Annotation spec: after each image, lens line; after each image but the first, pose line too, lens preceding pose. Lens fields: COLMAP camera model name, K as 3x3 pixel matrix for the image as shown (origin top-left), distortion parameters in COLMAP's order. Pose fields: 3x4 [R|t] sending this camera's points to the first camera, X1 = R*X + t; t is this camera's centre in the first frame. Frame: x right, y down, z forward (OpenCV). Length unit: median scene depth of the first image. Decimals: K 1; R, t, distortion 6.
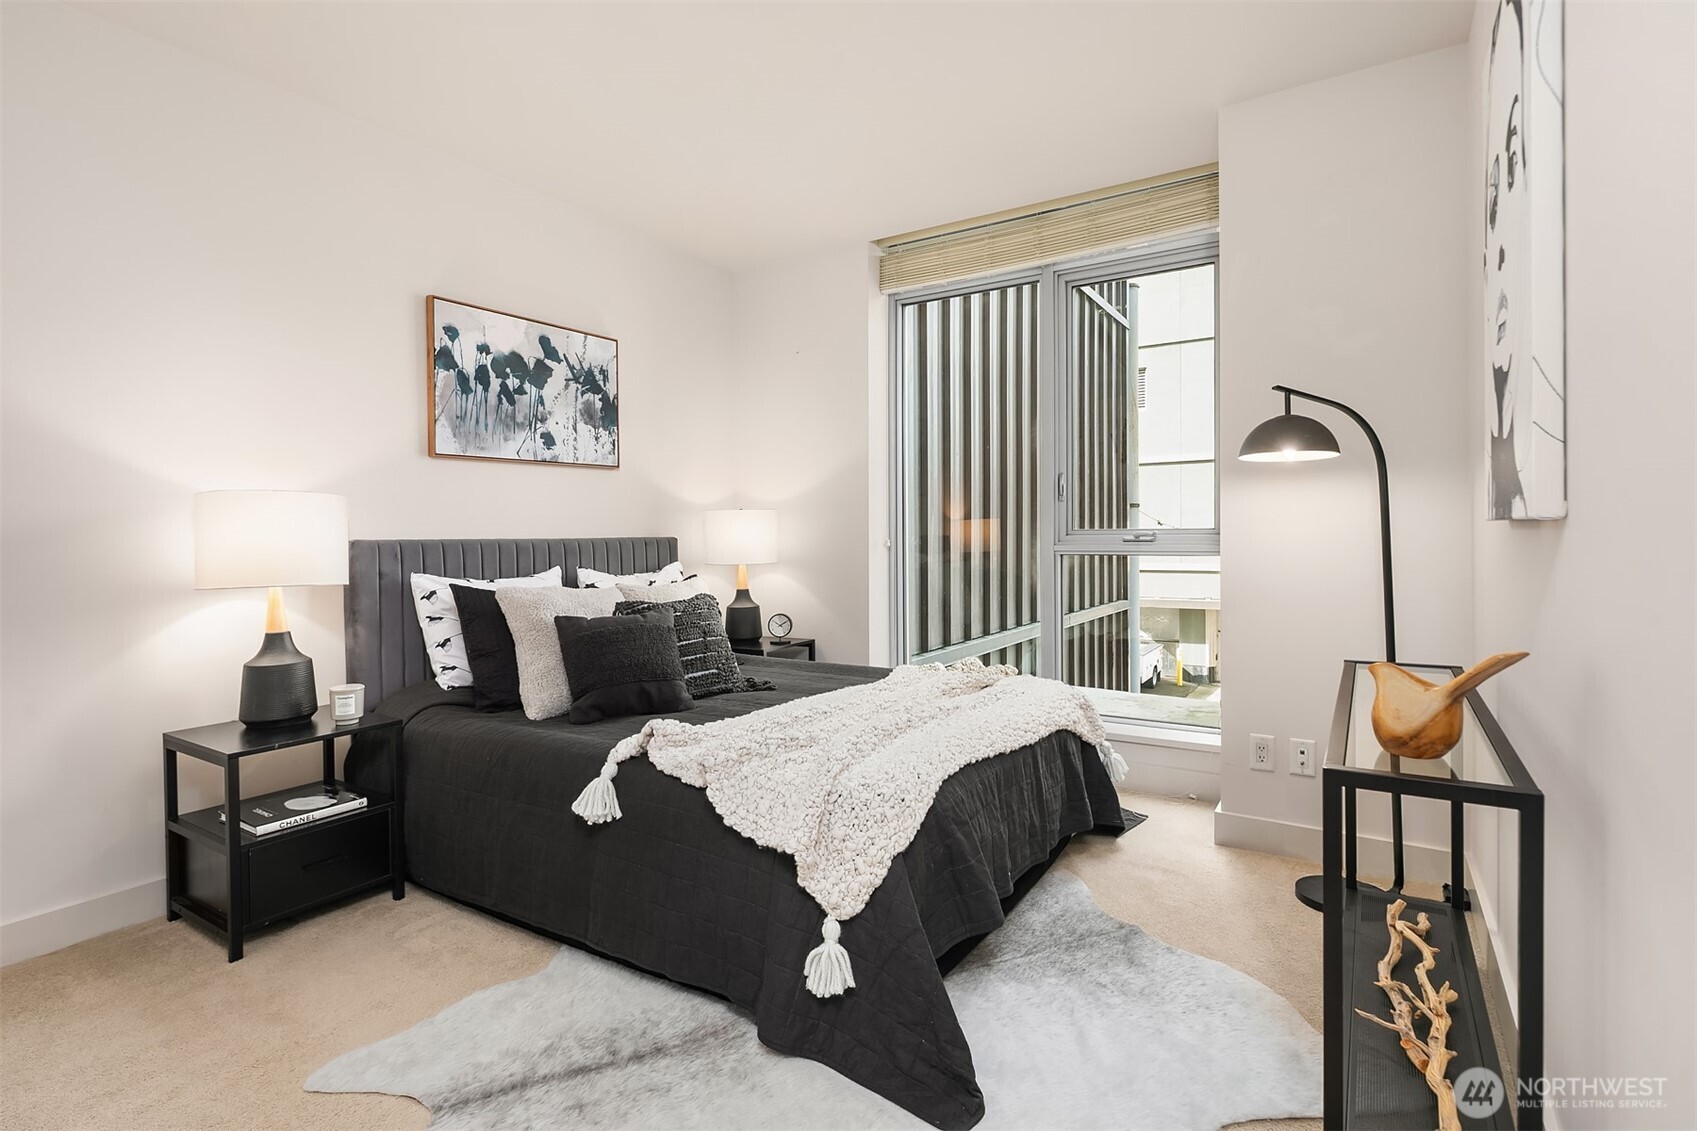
lens RADIAL K [[817.9, 0, 839.1], [0, 817.9, 557.2], [0, 0, 1]] dist [0.005619, -0.001329]
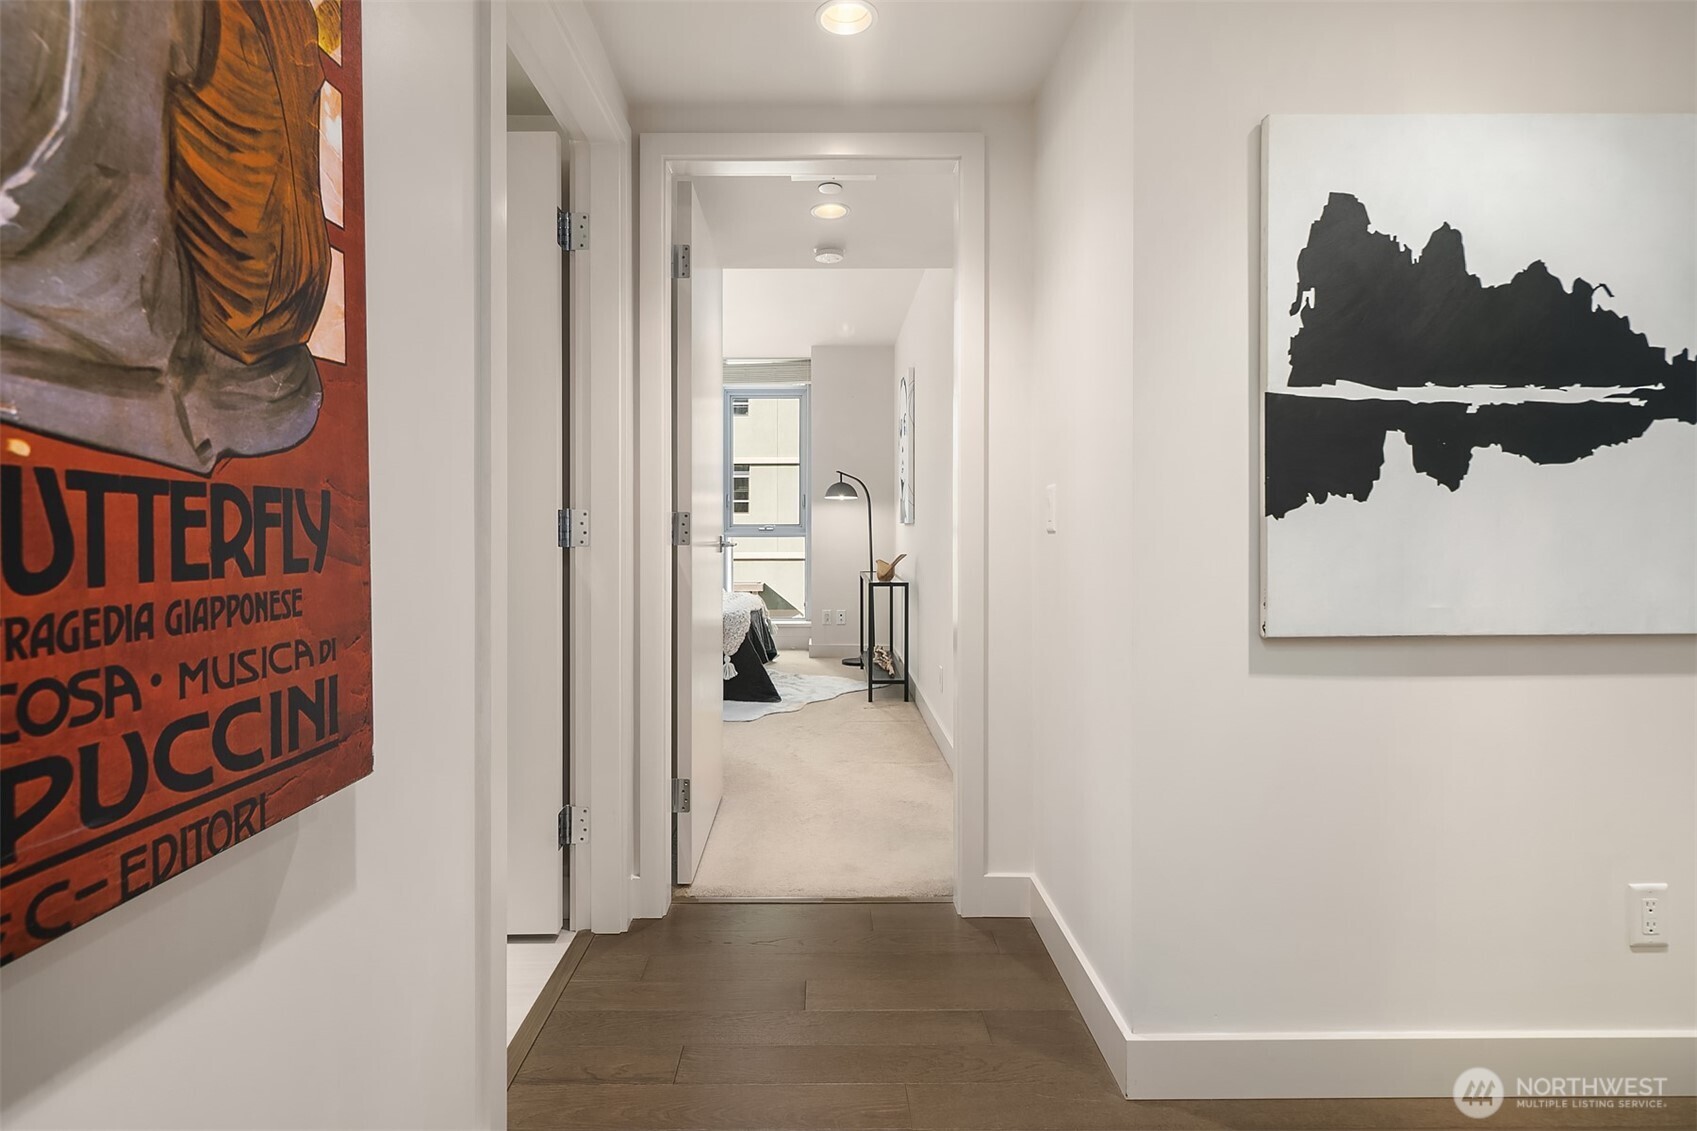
lens RADIAL K [[817.9, 0, 846.8], [0, 817.9, 557.5], [0, 0, 1]] dist [0.005619, -0.001329]
pose [[0.833542, -0.010316, 0.552360, -0.865653], [0.006611, 0.999940, 0.008700, 0.041300], [-0.552416, -0.003600, 0.833561, -1.162090]]
